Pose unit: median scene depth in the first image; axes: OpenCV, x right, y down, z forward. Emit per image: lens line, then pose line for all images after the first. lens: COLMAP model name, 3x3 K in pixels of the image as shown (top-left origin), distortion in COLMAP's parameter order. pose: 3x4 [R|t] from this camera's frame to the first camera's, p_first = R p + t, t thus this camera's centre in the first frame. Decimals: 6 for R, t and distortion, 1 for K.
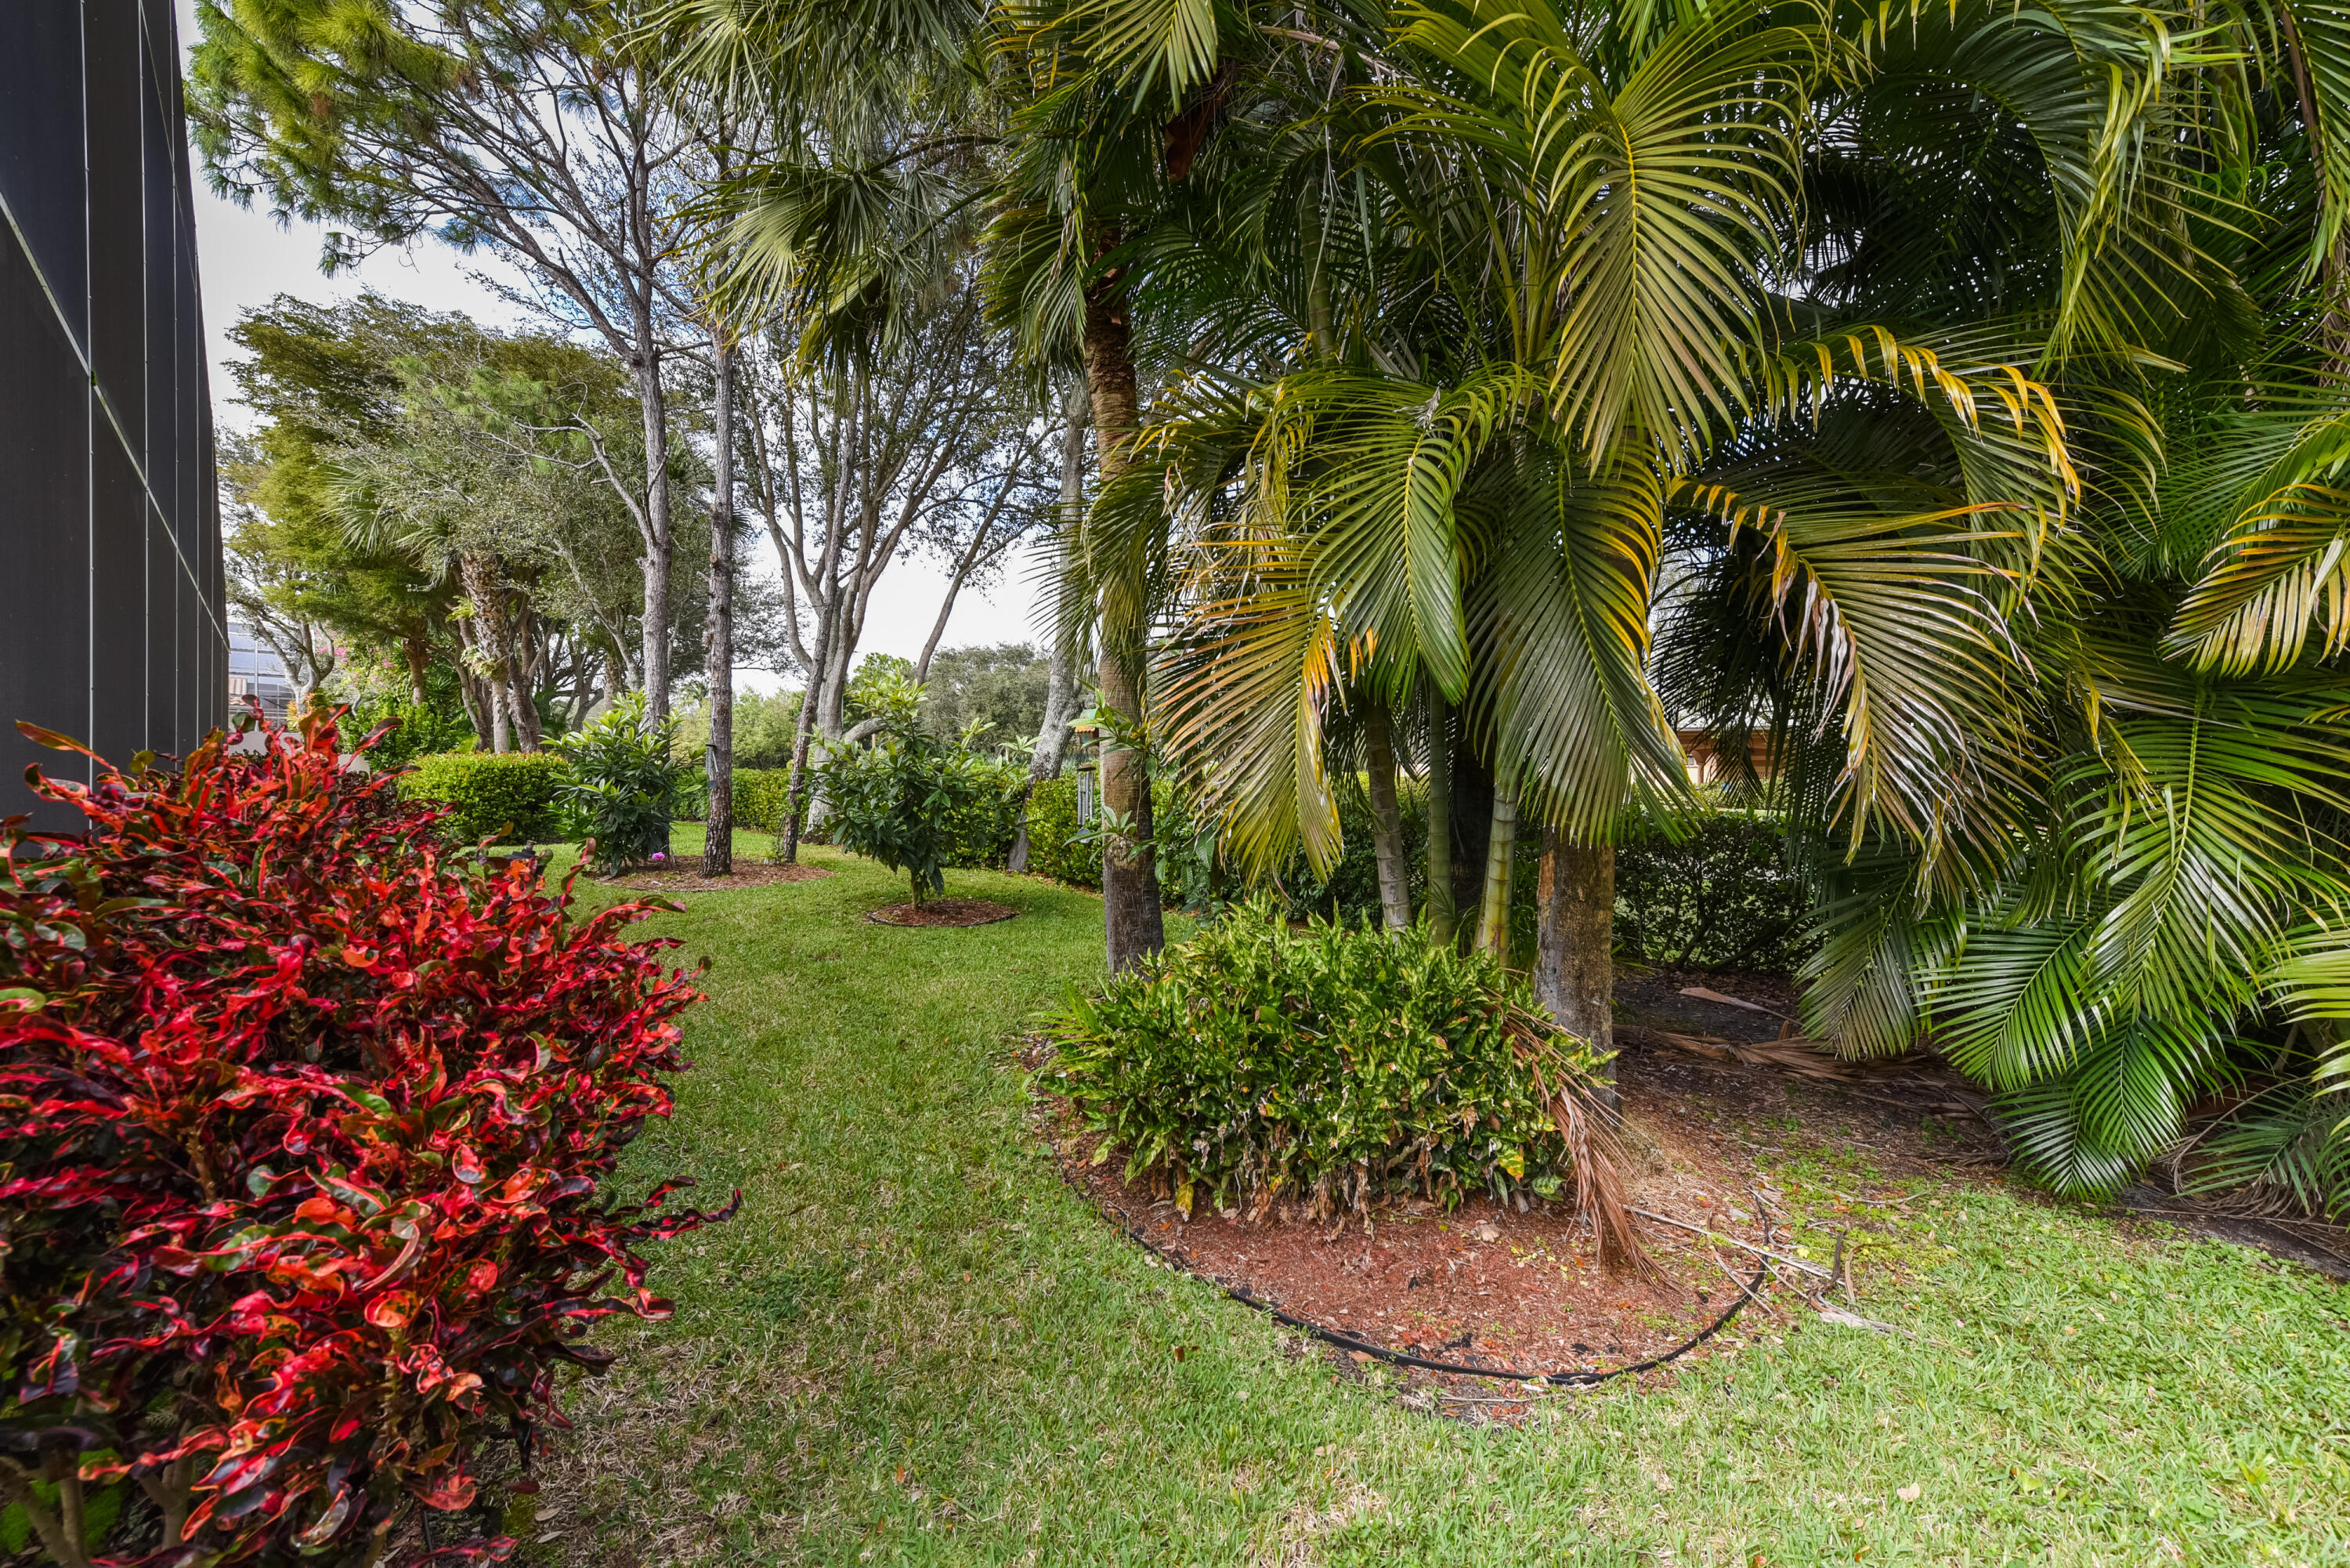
lens RADIAL K [[940.3, 0, 1191.8], [0, 940.3, 782.4], [0, 0, 1]] dist [0.000230, -0.000219]
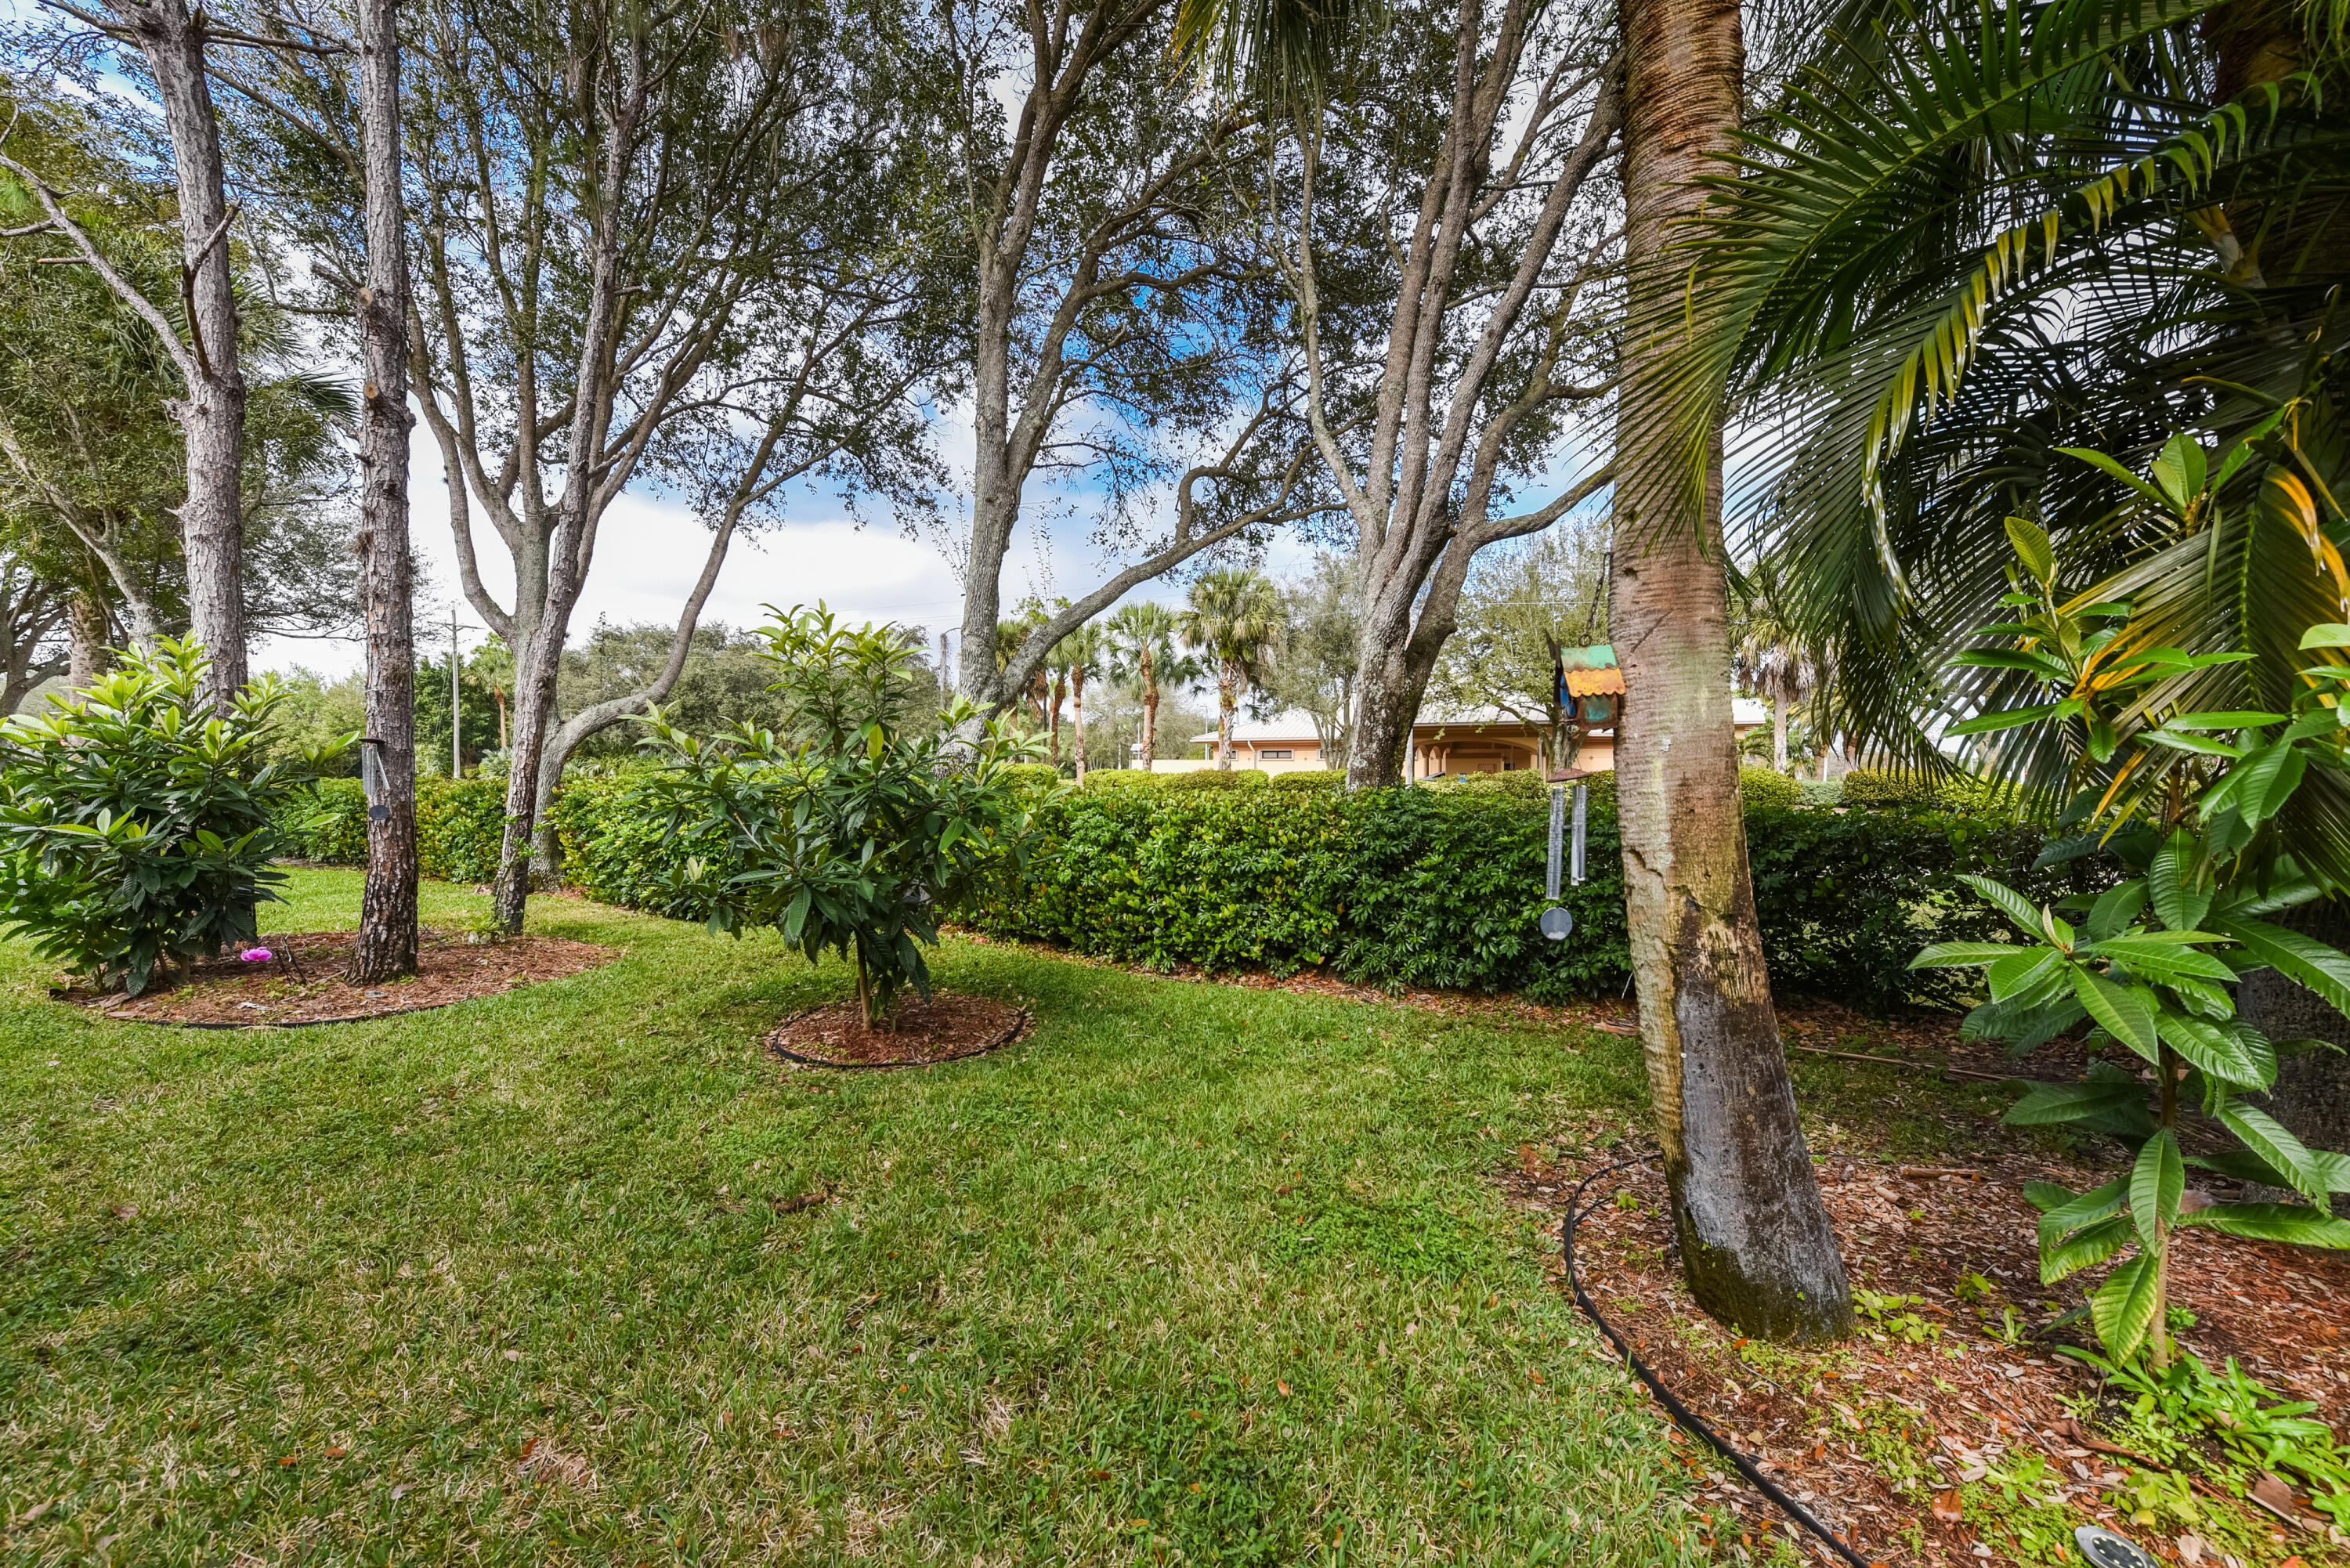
lens RADIAL K [[906.9, 0, 1178.3], [0, 906.9, 782.1], [0, 0, 1]] dist [0.001320, -0.000181]
pose [[0.943053, -0.023923, 0.331781, -0.218382], [0.022235, 0.999713, 0.008882, -0.008532], [-0.331898, -0.000999, 0.943315, 0.312447]]
